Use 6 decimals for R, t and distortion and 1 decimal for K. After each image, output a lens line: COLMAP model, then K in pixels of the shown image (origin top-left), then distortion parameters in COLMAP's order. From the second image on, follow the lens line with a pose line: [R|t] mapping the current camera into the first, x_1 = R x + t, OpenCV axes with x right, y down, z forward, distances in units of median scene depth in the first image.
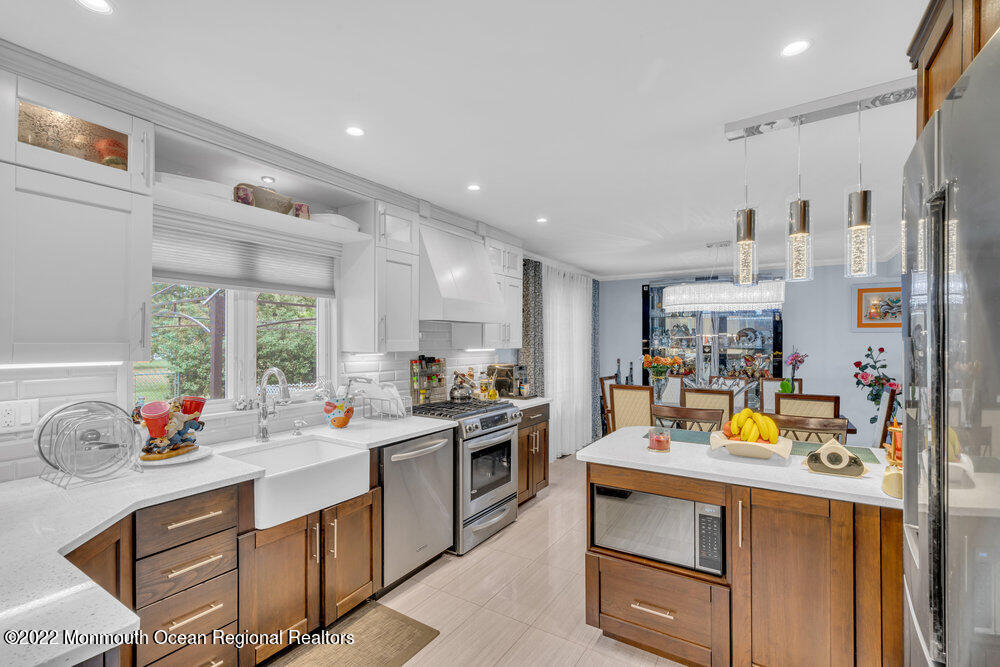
lens RADIAL K [[453.3, 0, 492.4], [0, 453.3, 336.5], [0, 0, 1]] dist [-0.013101, 0.004374]
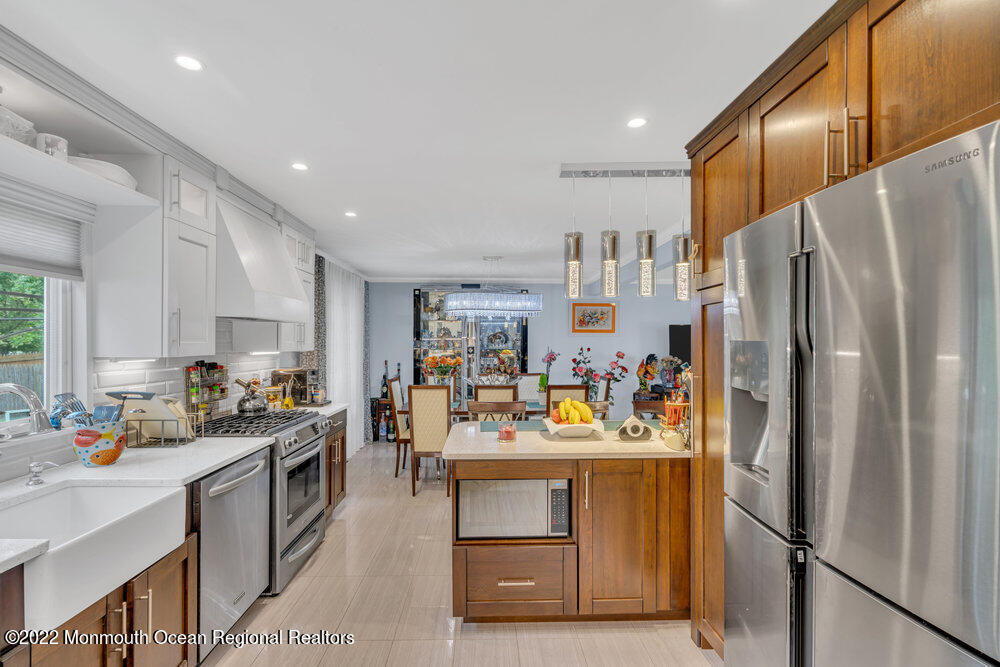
lens RADIAL K [[453.3, 0, 495.8], [0, 453.3, 337.9], [0, 0, 1]] dist [-0.013101, 0.004374]
pose [[0.825723, 0.005949, 0.564044, -0.212944], [-0.005321, 0.999982, -0.002756, 0.001397], [-0.564050, -0.000725, 0.825740, 0.067501]]
